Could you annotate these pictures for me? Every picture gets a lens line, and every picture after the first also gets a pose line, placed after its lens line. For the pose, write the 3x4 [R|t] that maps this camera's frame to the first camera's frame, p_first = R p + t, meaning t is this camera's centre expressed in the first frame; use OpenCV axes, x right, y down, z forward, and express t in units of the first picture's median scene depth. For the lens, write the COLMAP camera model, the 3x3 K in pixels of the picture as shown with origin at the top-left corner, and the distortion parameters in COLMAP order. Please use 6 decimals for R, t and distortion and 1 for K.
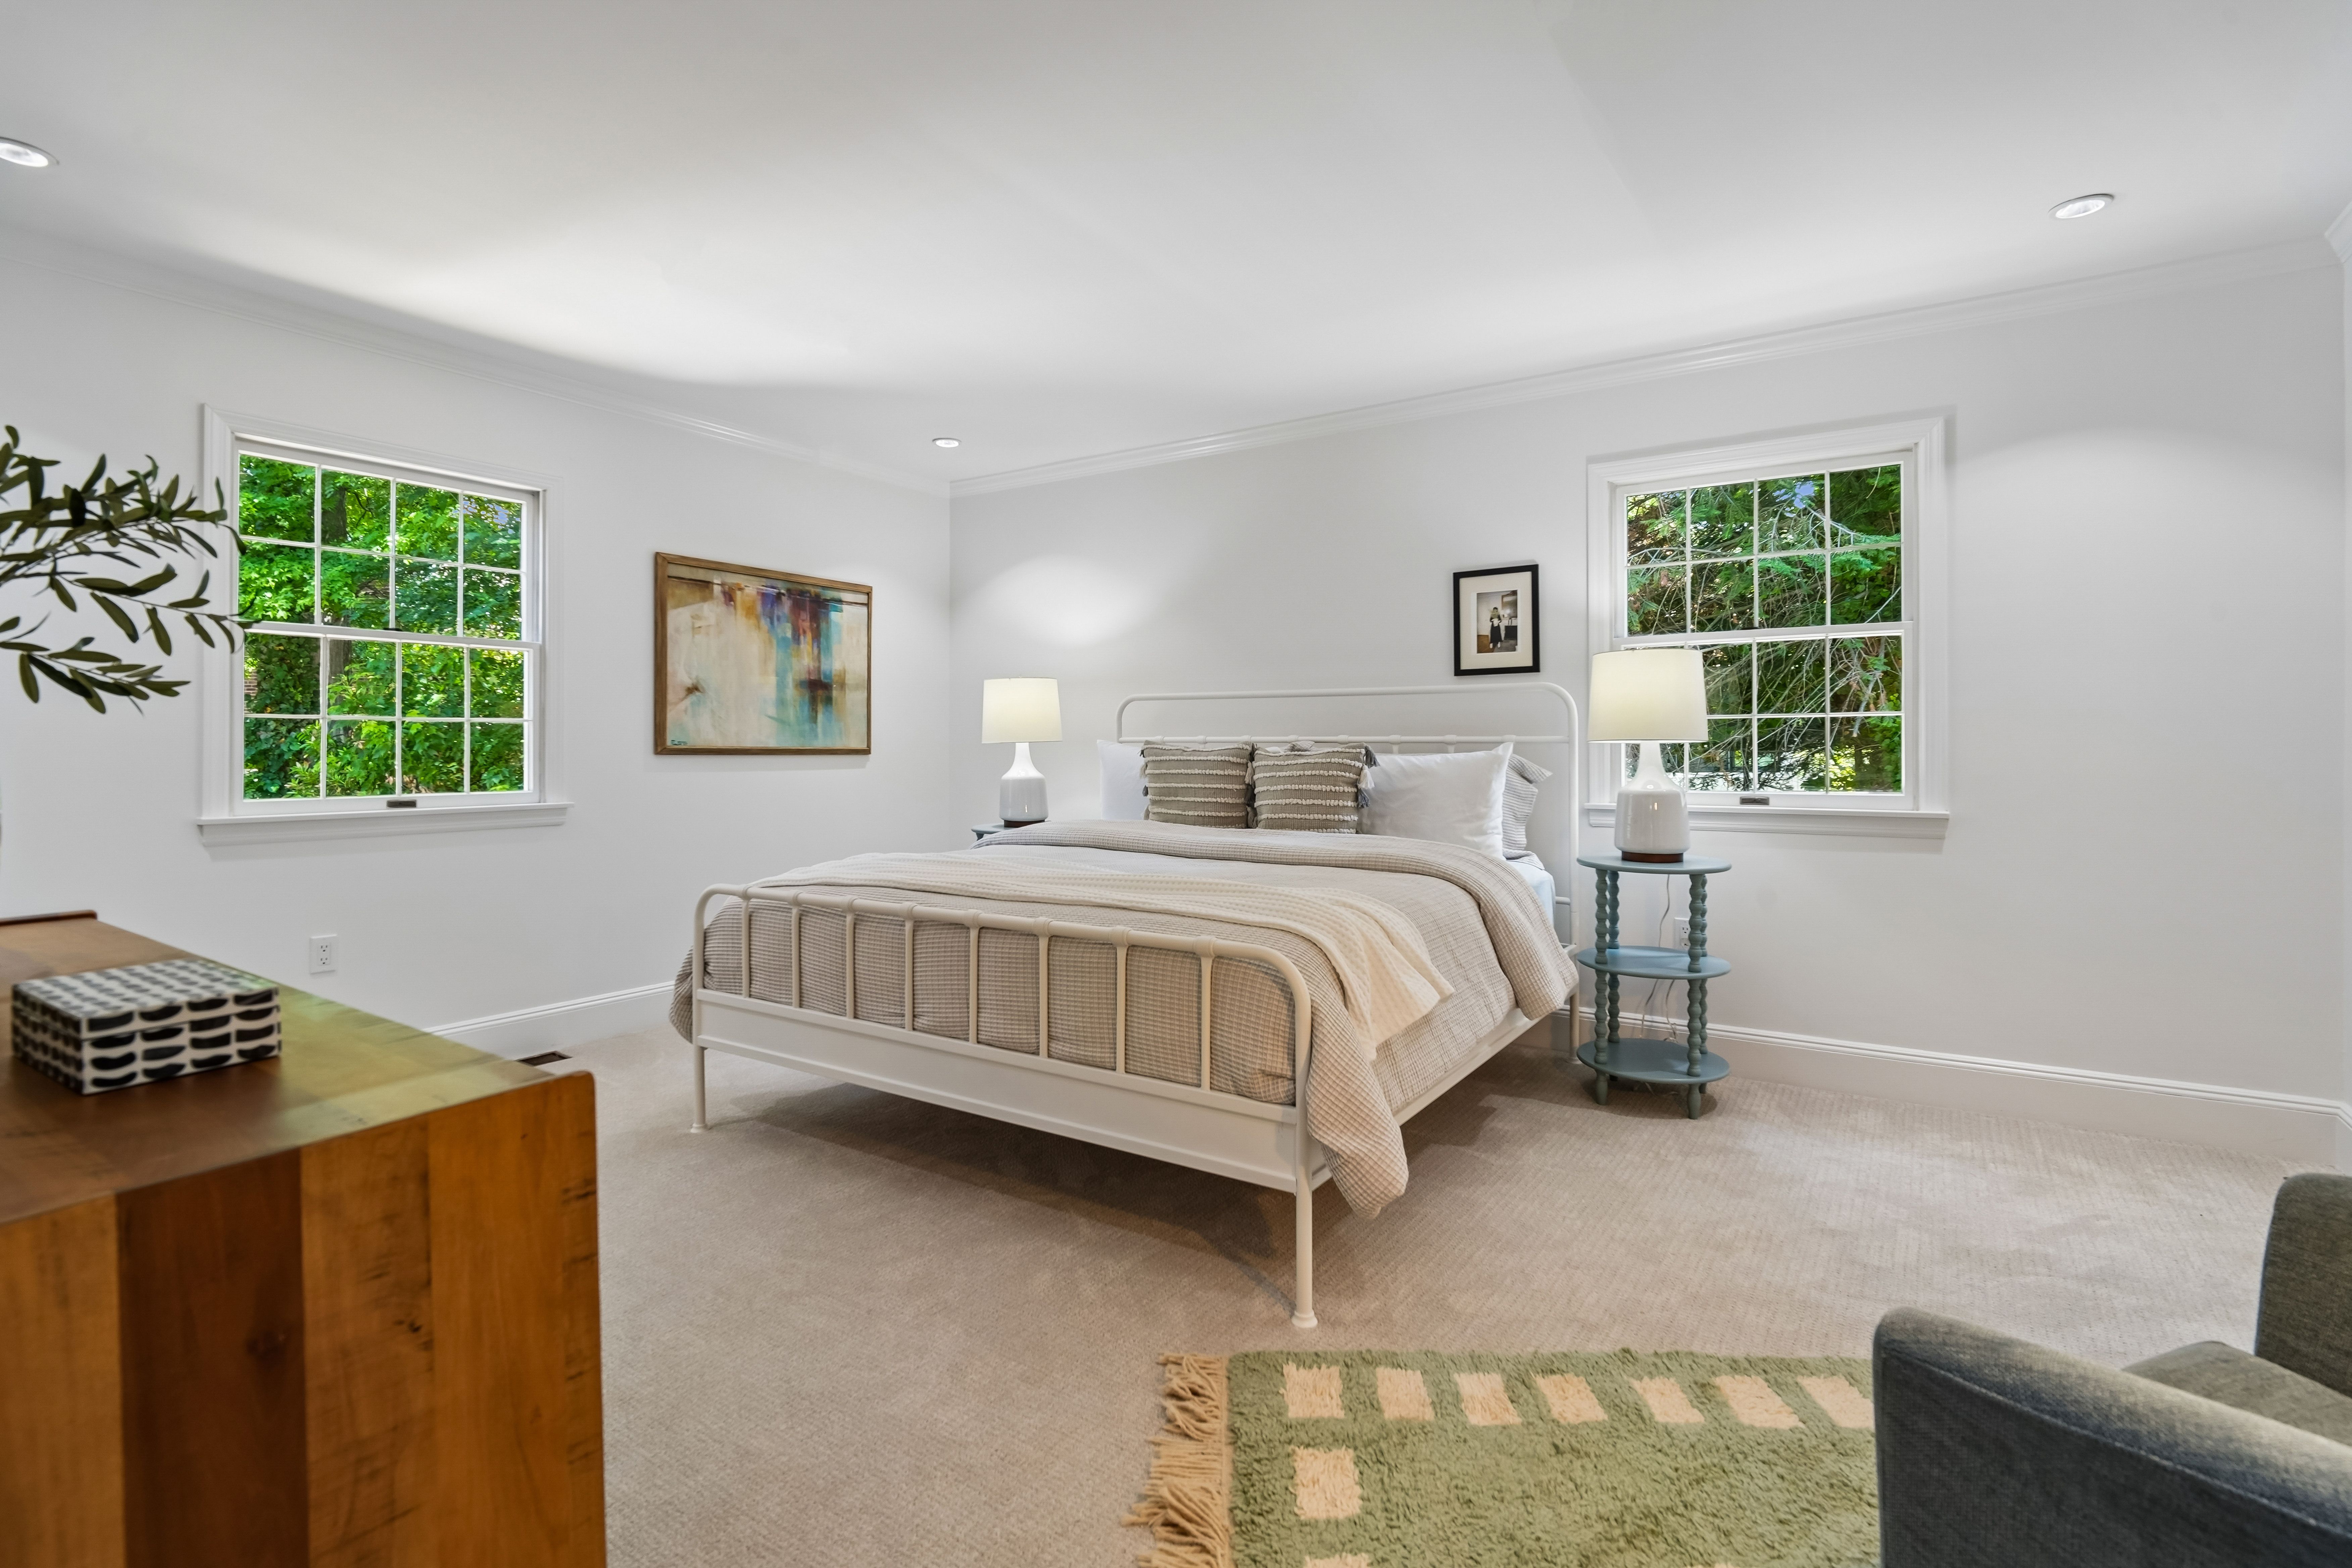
lens RADIAL K [[1099.7, 0, 1192.9], [0, 1099.7, 738.2], [0, 0, 1]] dist [-0.000172, -0.003821]
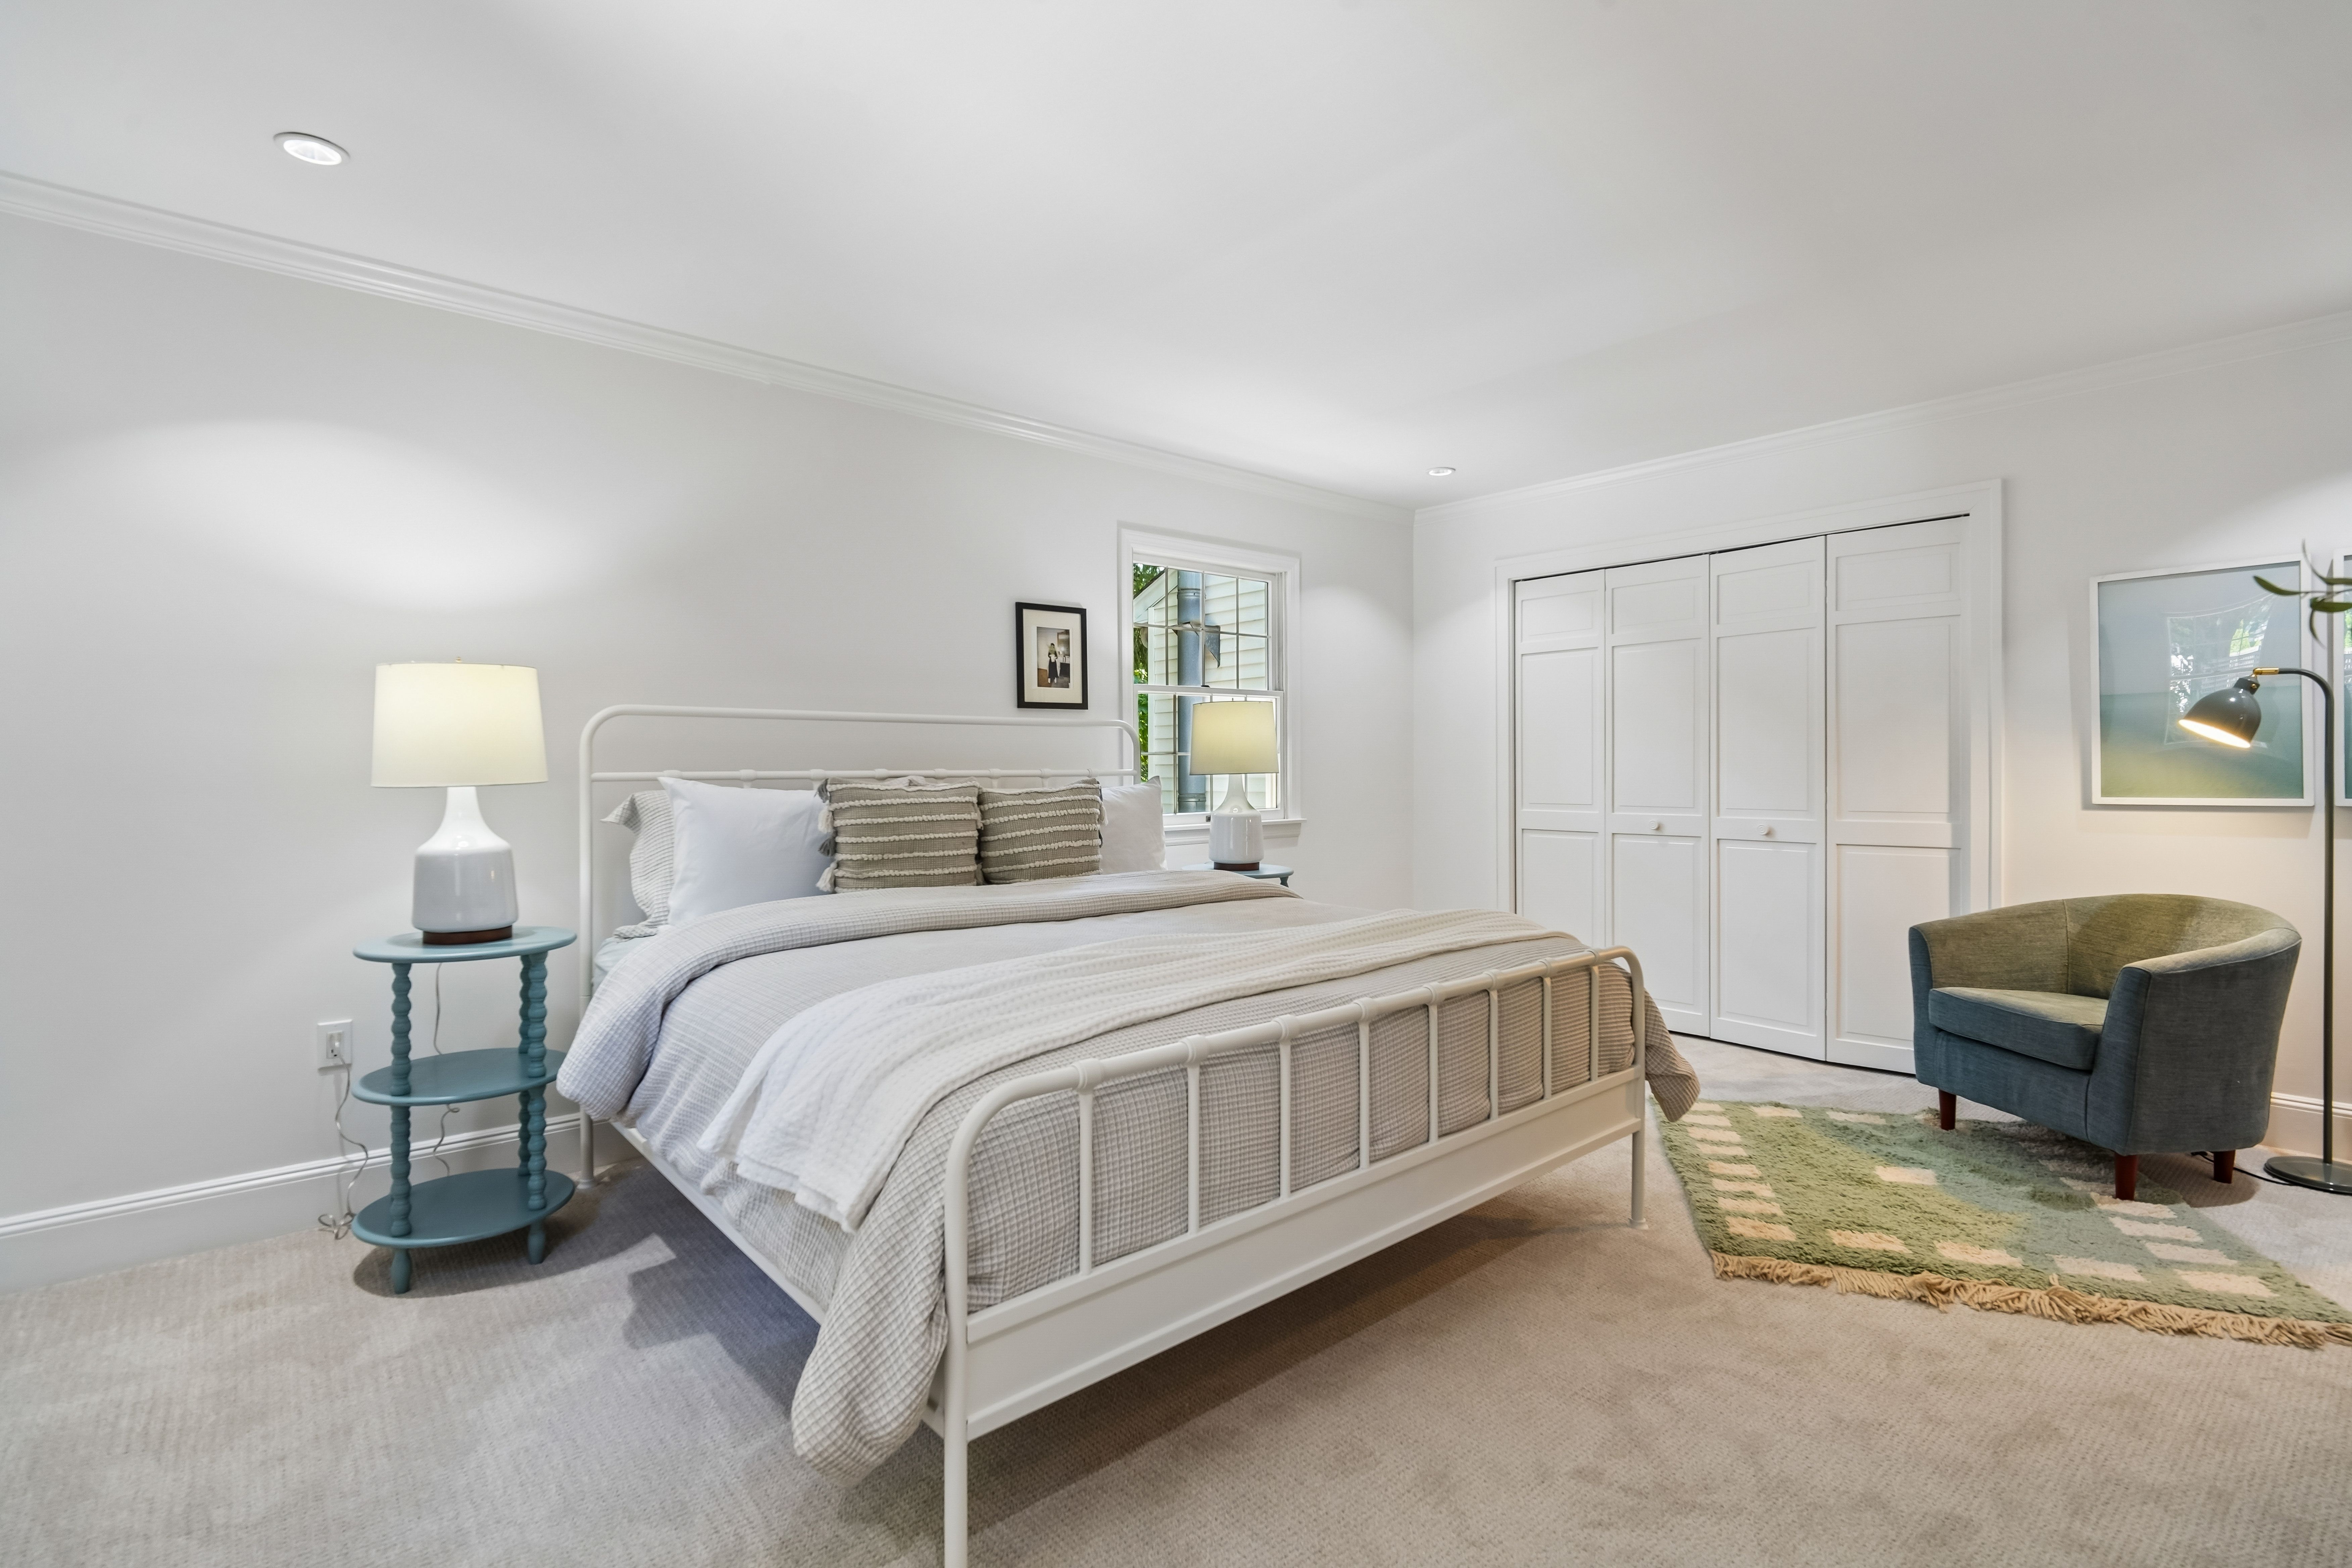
lens RADIAL K [[1099.7, 0, 1177.4], [0, 1099.7, 773.0], [0, 0, 1]] dist [-0.000172, -0.003821]
pose [[0.280271, -0.008402, 0.959884, -0.677221], [0.000086, 0.999962, 0.008728, -0.007809], [-0.959921, -0.002364, 0.280261, 0.608371]]
